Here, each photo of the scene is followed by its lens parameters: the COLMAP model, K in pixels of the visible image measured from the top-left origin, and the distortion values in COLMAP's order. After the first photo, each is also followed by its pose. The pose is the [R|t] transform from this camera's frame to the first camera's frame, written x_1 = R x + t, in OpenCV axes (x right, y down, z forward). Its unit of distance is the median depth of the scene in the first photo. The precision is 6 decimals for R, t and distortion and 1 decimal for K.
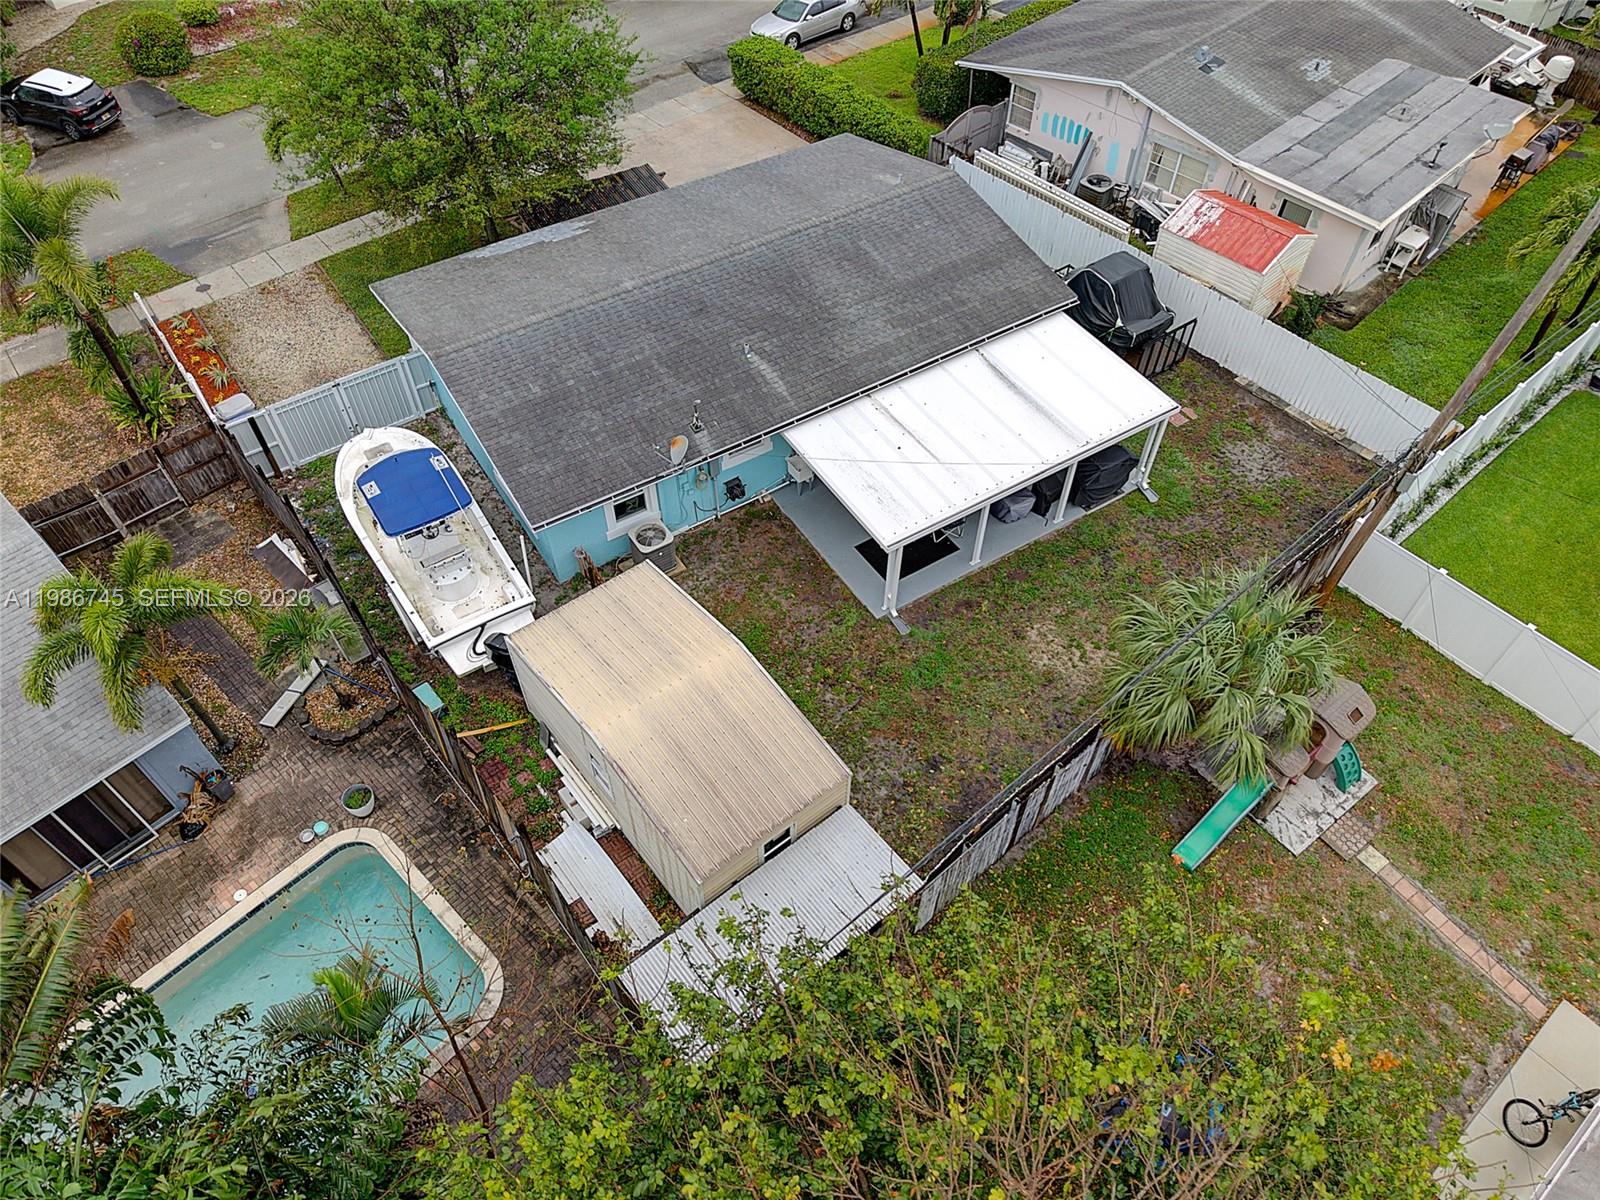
lens RADIAL K [[1068.2, 0, 803.6], [0, 1068.2, 597.7], [0, 0, 1]] dist [0.028013, -0.028902]
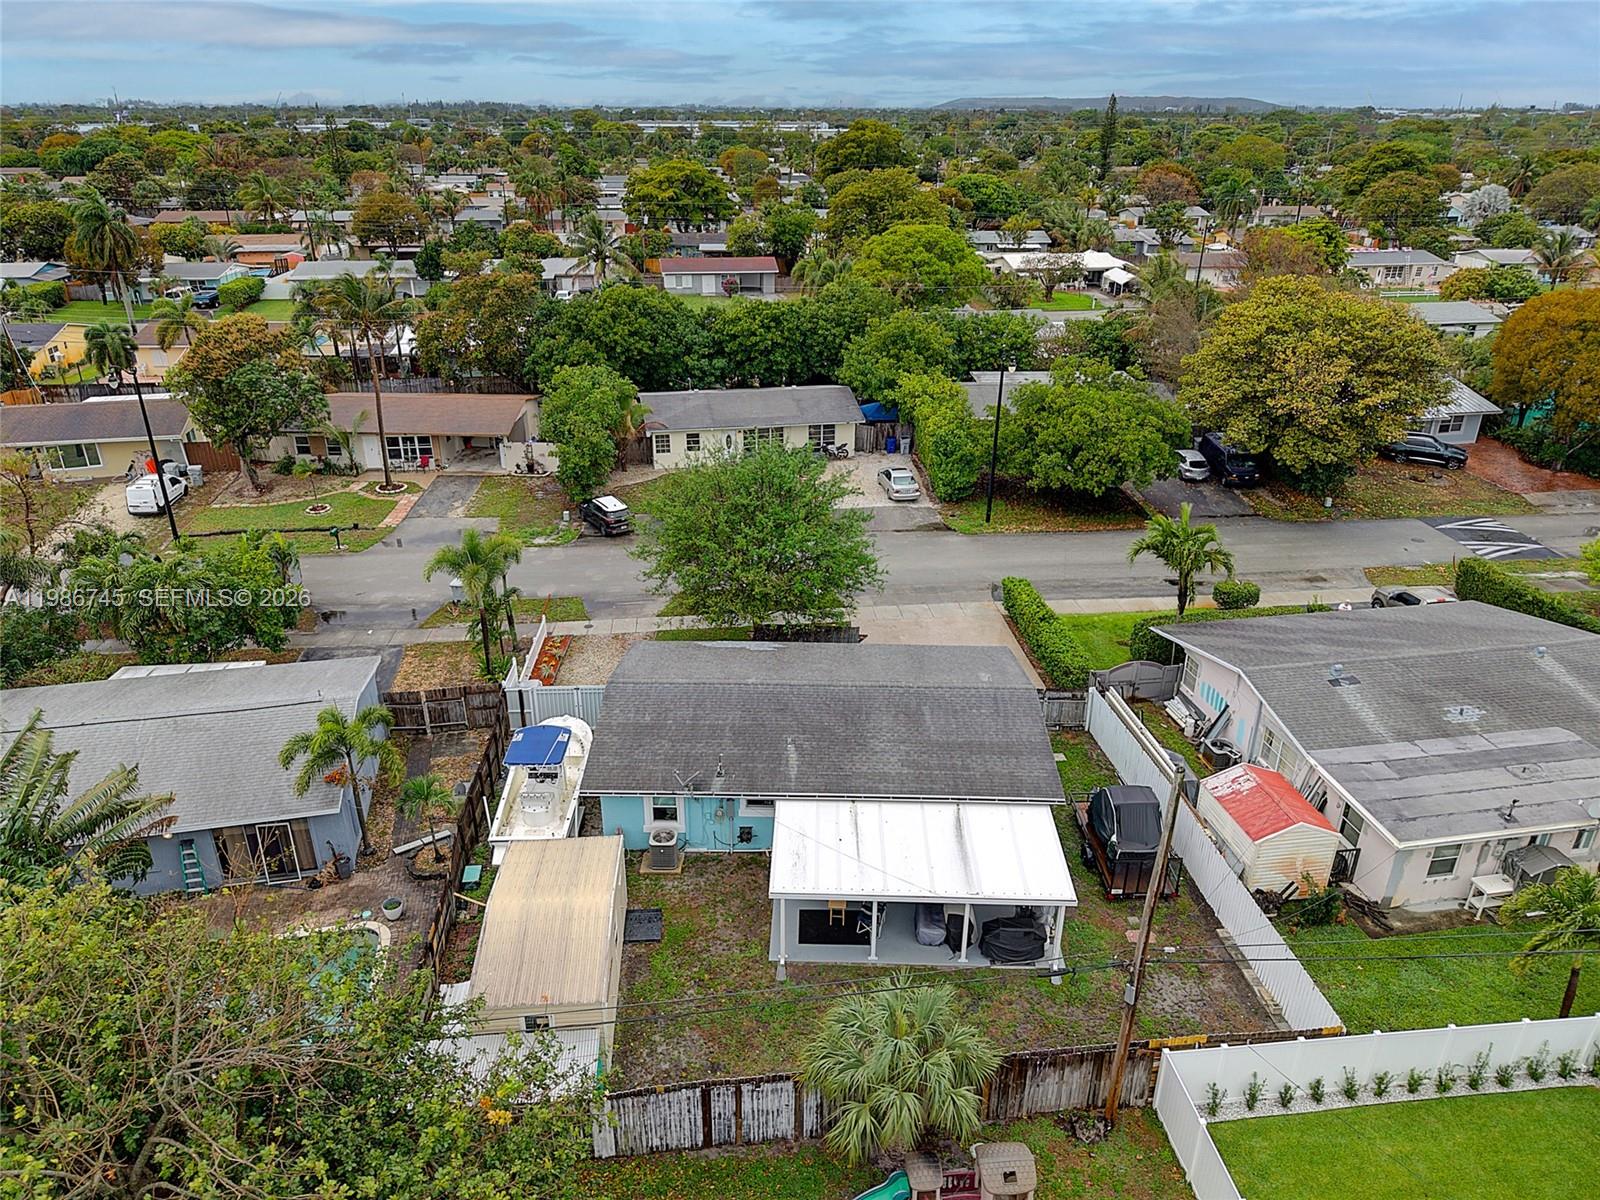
lens RADIAL K [[1068.2, 0, 804.1], [0, 1068.2, 597.7], [0, 0, 1]] dist [0.028013, -0.028902]
pose [[0.830322, 0.233518, -0.505999, 0.604608], [-0.429854, 0.846228, -0.314838, 0.035689], [0.354670, 0.478923, 0.803021, -0.190650]]
